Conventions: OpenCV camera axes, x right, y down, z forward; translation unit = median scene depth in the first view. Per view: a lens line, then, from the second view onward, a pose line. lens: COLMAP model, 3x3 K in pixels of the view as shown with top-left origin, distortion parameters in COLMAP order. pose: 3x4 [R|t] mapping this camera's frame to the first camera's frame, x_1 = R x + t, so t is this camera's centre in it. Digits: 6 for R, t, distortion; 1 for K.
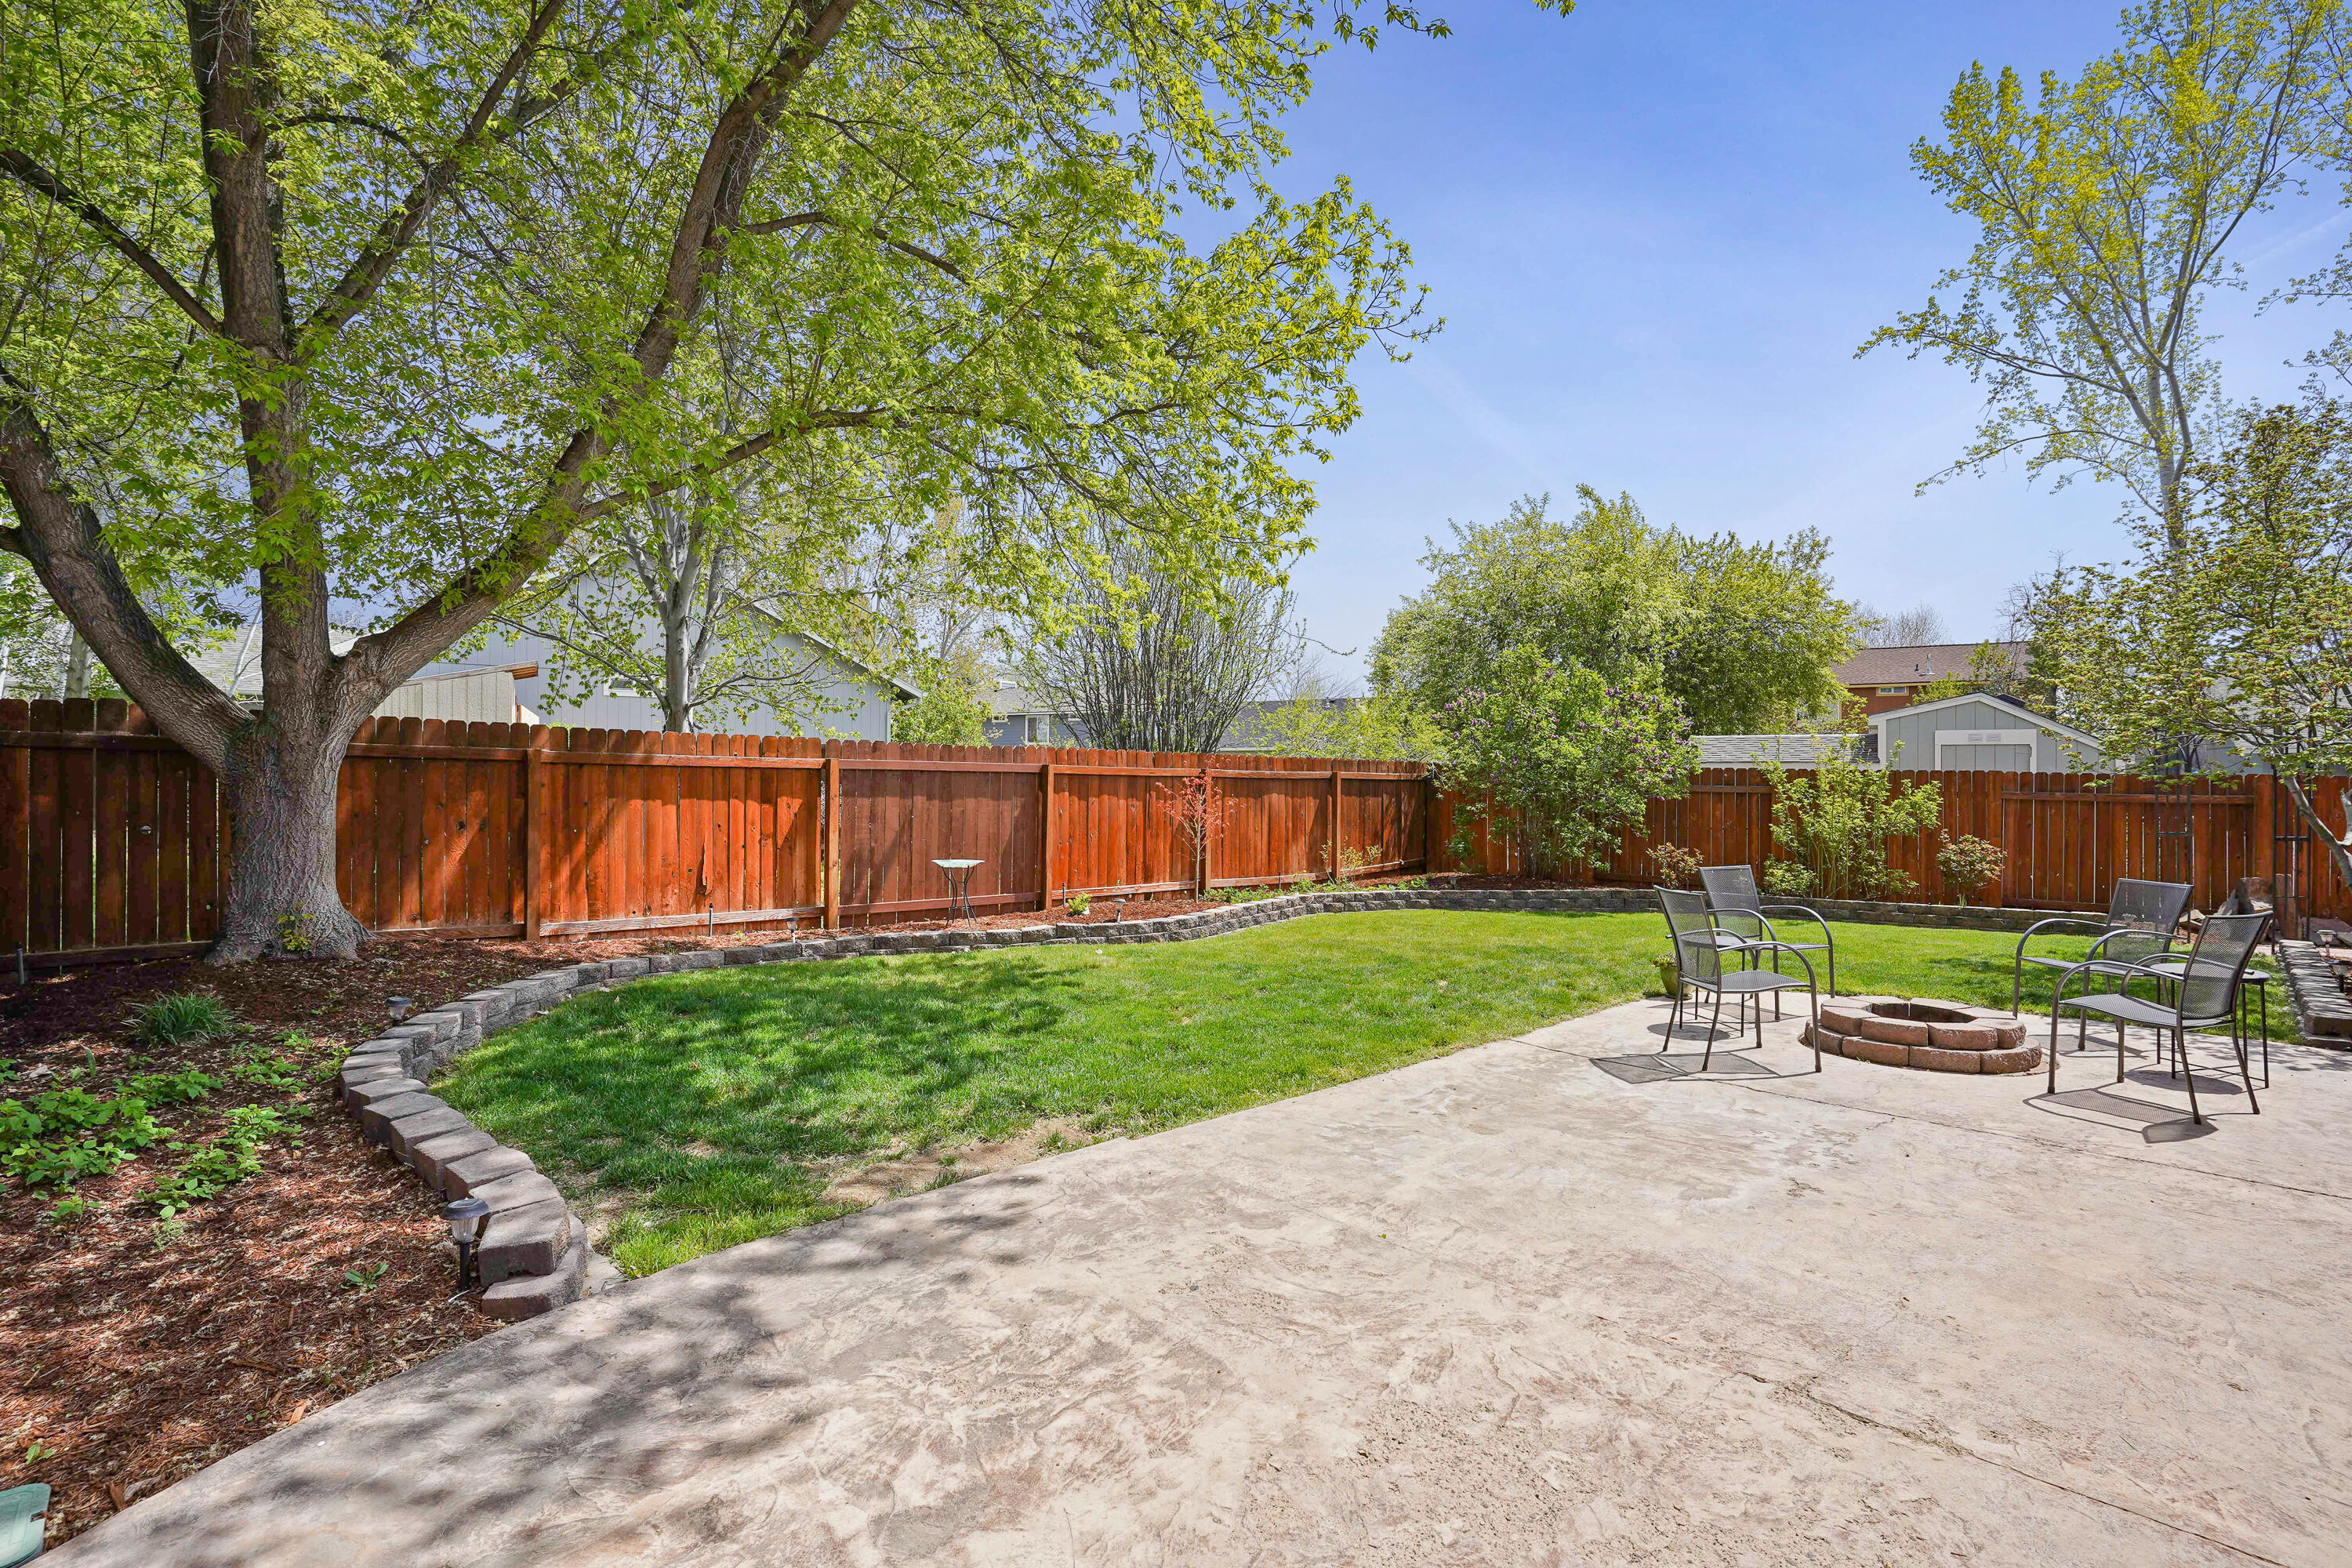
lens RADIAL K [[1147.1, 0, 1177.6], [0, 1147.1, 780.4], [0, 0, 1]] dist [-0.011136, 0.009168]
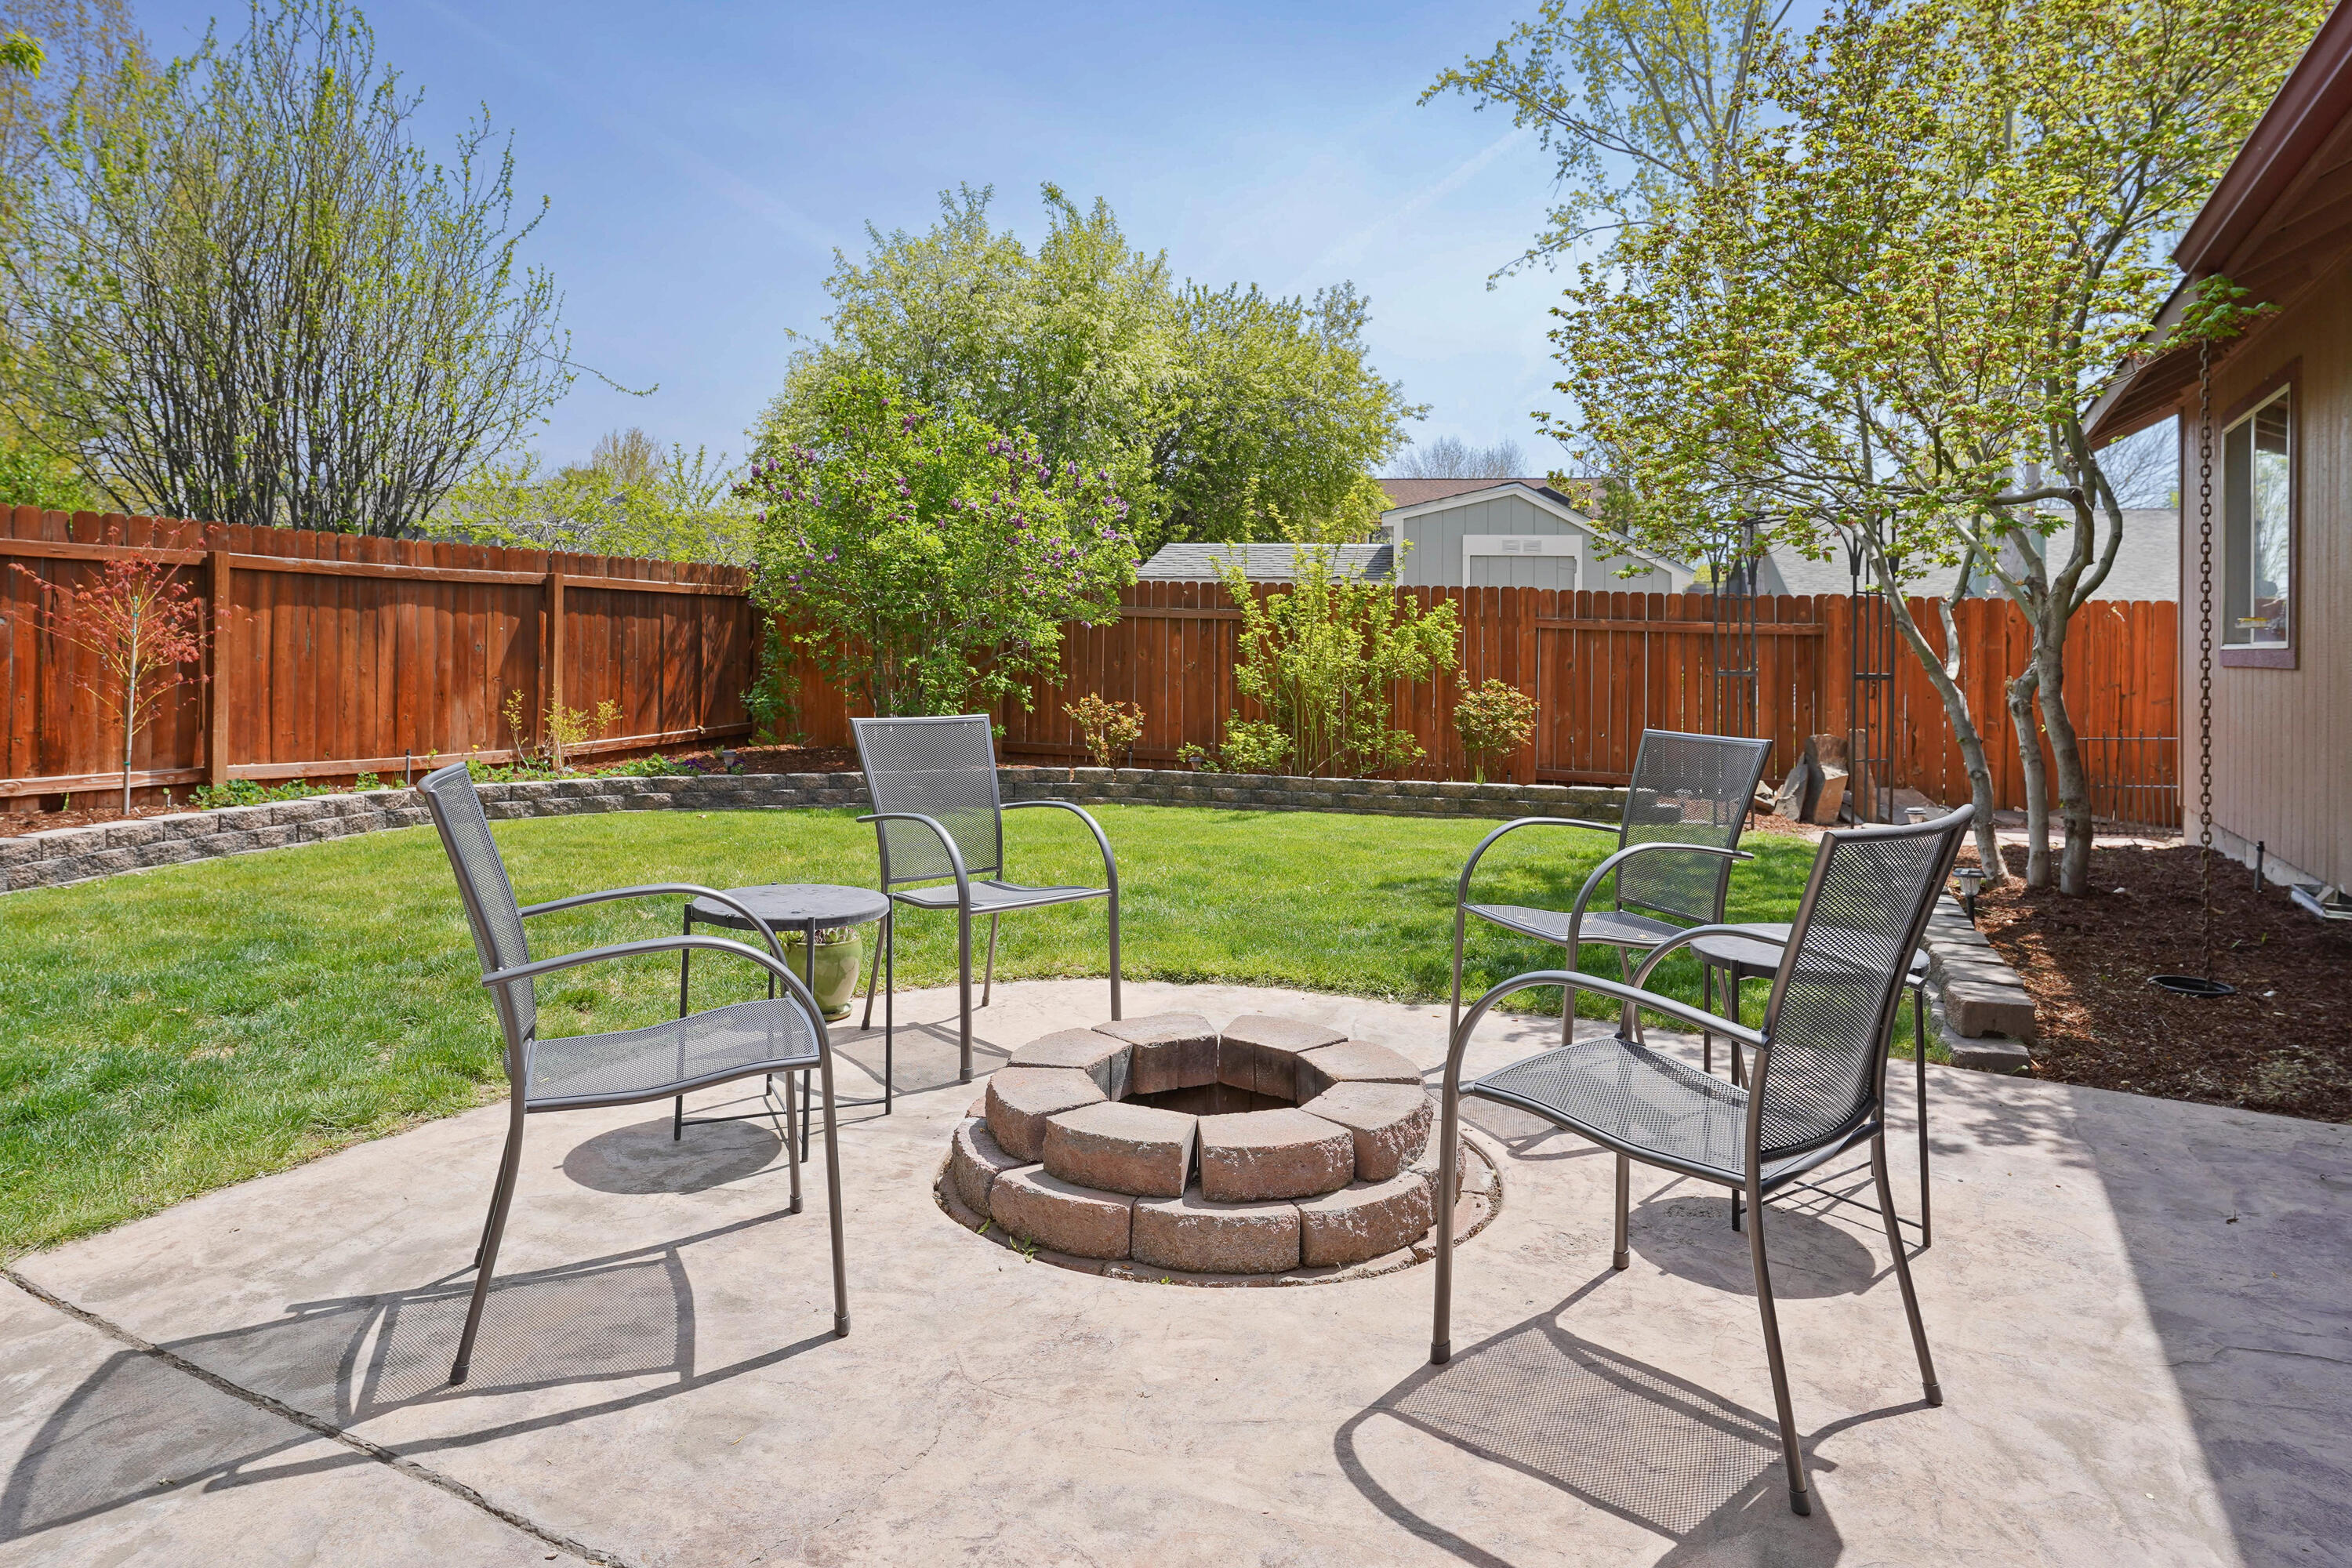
lens RADIAL K [[1411.9, 0, 1174.9], [0, 1411.9, 615.2], [0, 0, 1]] dist [-0.001847, -0.000035]
pose [[0.942984, 0.015586, 0.332474, 0.206048], [-0.010491, 0.999799, -0.017114, 0.023459], [-0.332674, 0.012651, 0.942957, 0.236911]]
